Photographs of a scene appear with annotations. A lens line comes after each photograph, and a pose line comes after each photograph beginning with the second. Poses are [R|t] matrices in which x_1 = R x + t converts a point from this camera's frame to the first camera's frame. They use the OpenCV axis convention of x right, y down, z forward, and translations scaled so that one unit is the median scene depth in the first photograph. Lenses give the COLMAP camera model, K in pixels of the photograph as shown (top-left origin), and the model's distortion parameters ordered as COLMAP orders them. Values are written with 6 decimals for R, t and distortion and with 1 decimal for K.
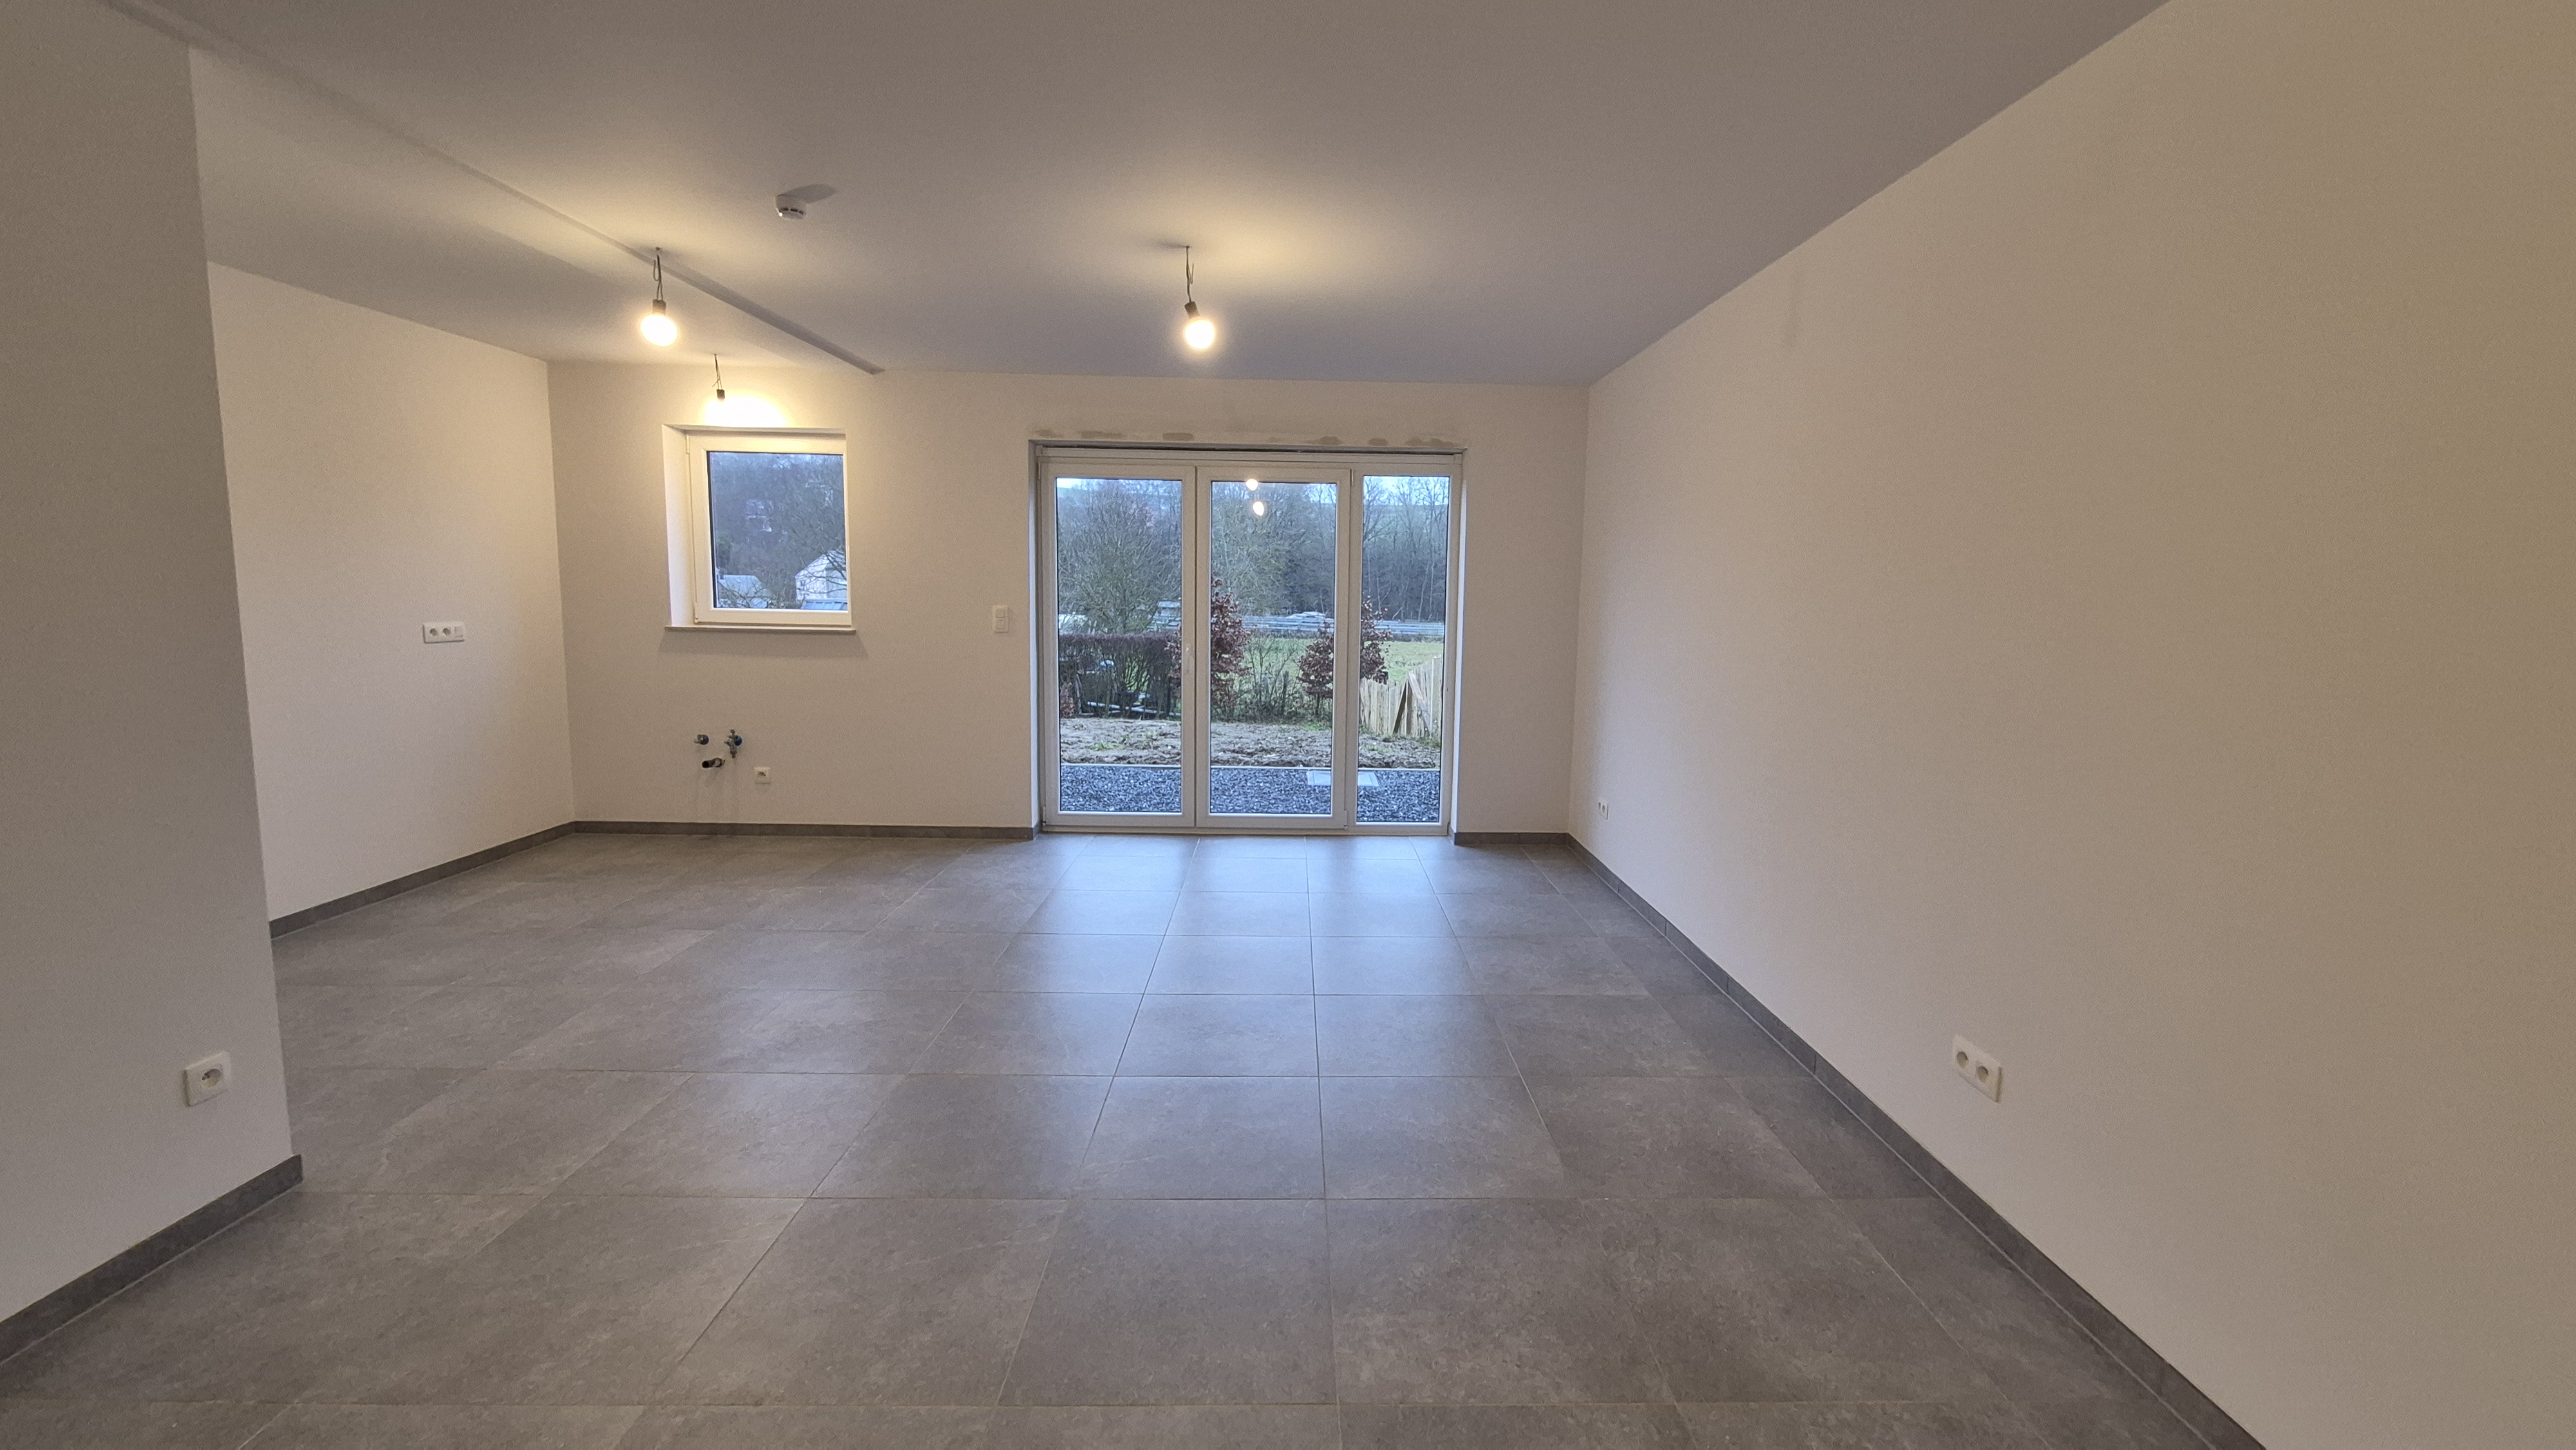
lens RADIAL K [[1005.5, 0, 1315.6], [0, 1005.5, 700.1], [0, 0, 1]] dist [0.001530, 0.000084]
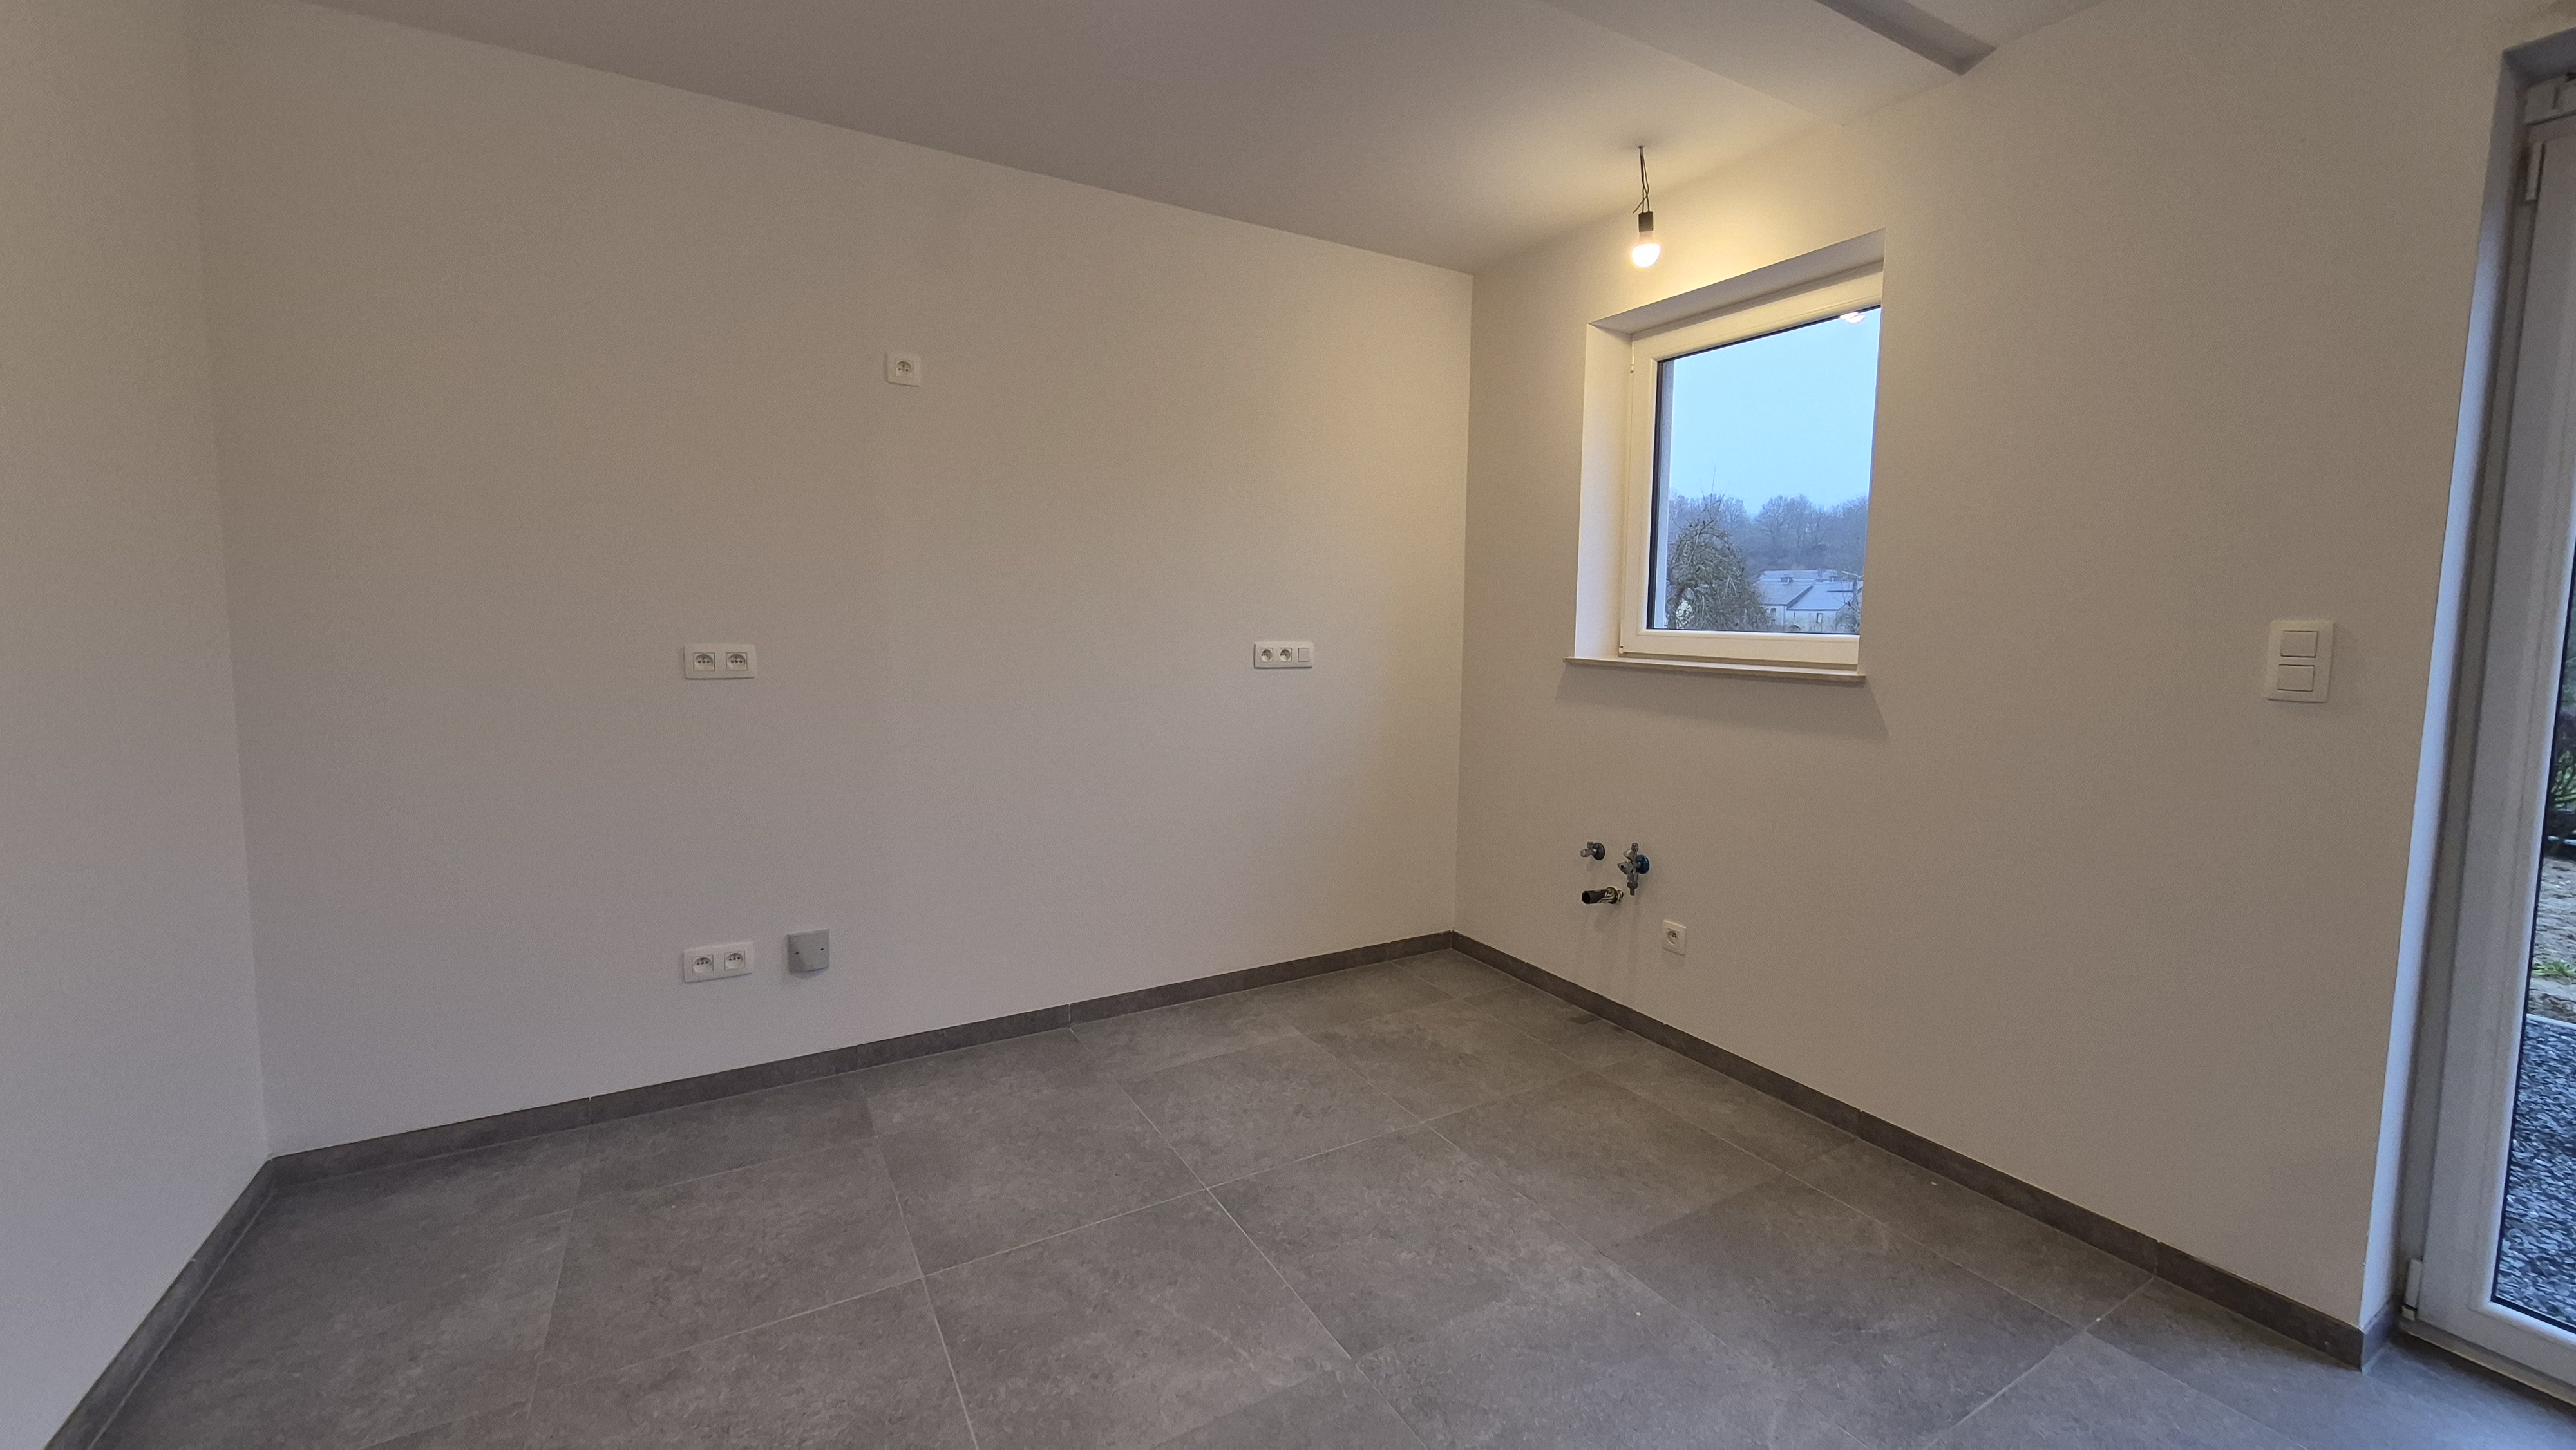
lens RADIAL K [[1005.5, 0, 1315.6], [0, 1005.5, 700.1], [0, 0, 1]] dist [0.001530, 0.000084]
pose [[0.493526, 0.061589, -0.867548, -0.187369], [-0.101805, 0.994723, 0.012704, -0.039473], [0.863752, 0.082051, 0.497192, 0.563475]]
